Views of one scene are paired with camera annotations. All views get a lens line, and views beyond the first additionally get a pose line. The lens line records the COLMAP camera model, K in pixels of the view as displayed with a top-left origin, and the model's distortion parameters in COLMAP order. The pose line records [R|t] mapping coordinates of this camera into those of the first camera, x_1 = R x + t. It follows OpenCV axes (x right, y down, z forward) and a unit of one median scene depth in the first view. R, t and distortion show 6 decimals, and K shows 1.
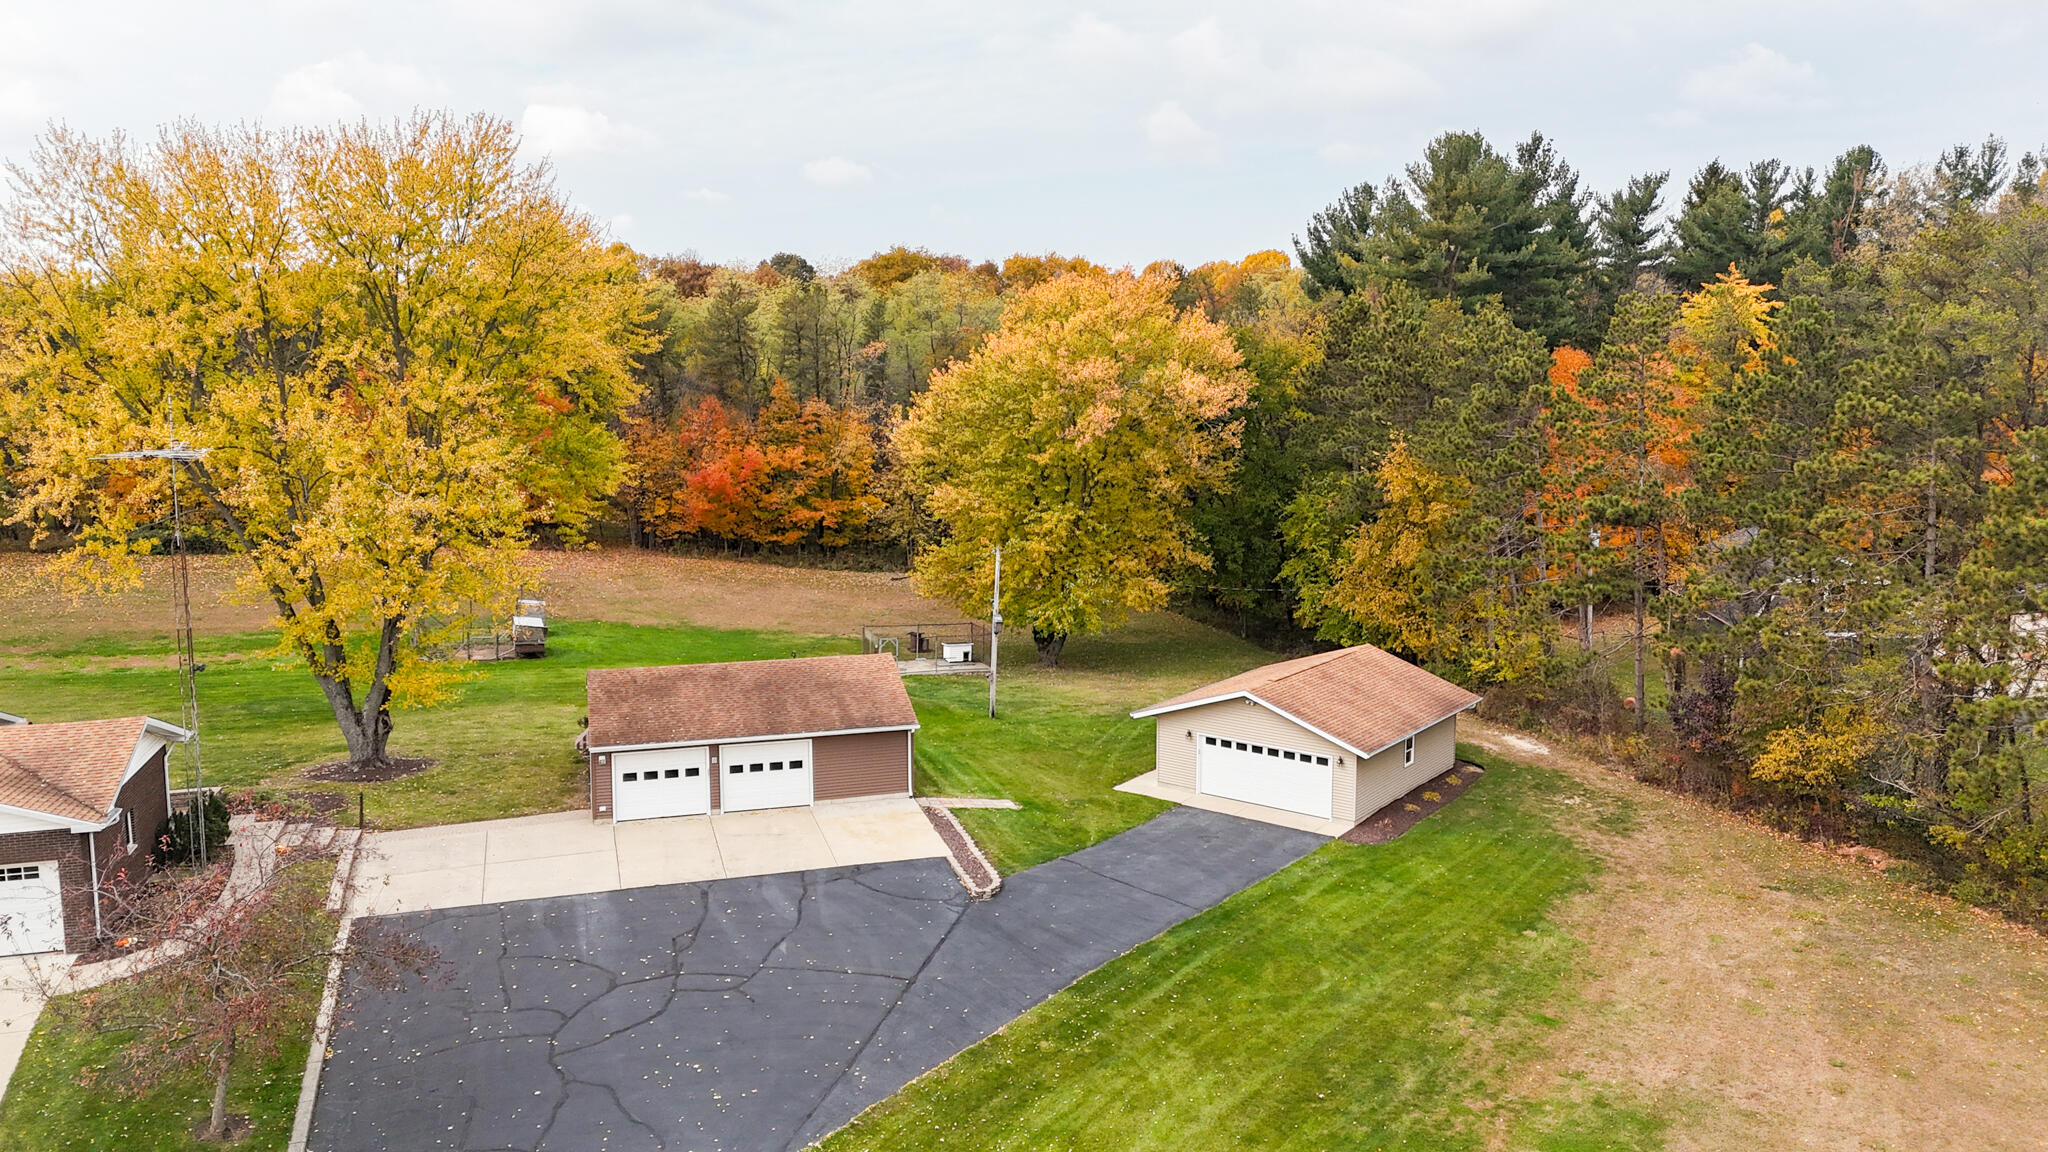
lens RADIAL K [[1493.2, 0, 1030.7], [0, 1493.2, 572.6], [0, 0, 1]] dist [0.087655, -0.088735]
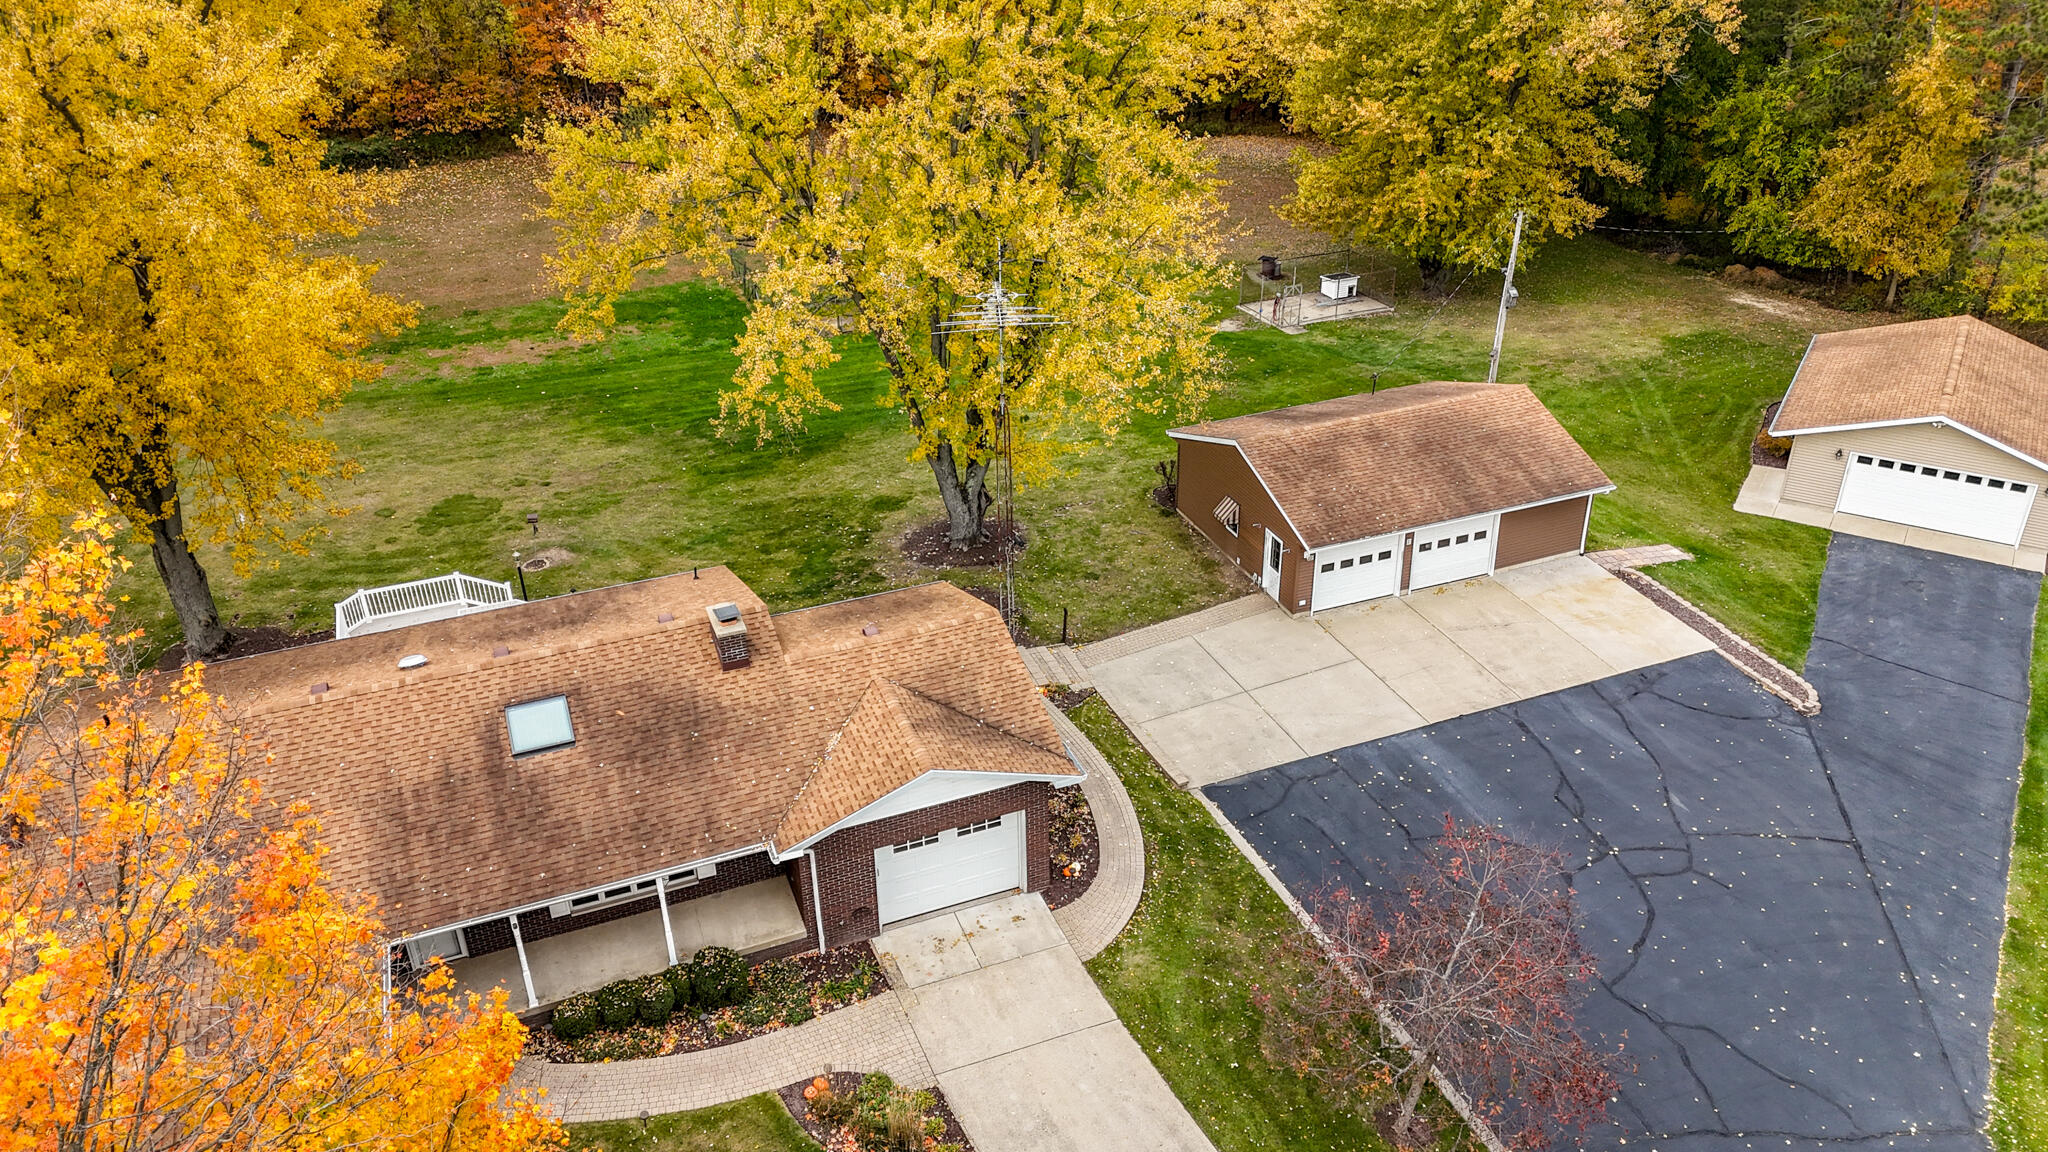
lens RADIAL K [[1493.2, 0, 1030.7], [0, 1493.2, 572.6], [0, 0, 1]] dist [0.087655, -0.088735]
pose [[0.996580, -0.059911, 0.056918, -0.493781], [0.035962, 0.934543, 0.354030, -0.189463], [-0.074402, -0.350772, 0.933501, 0.157204]]
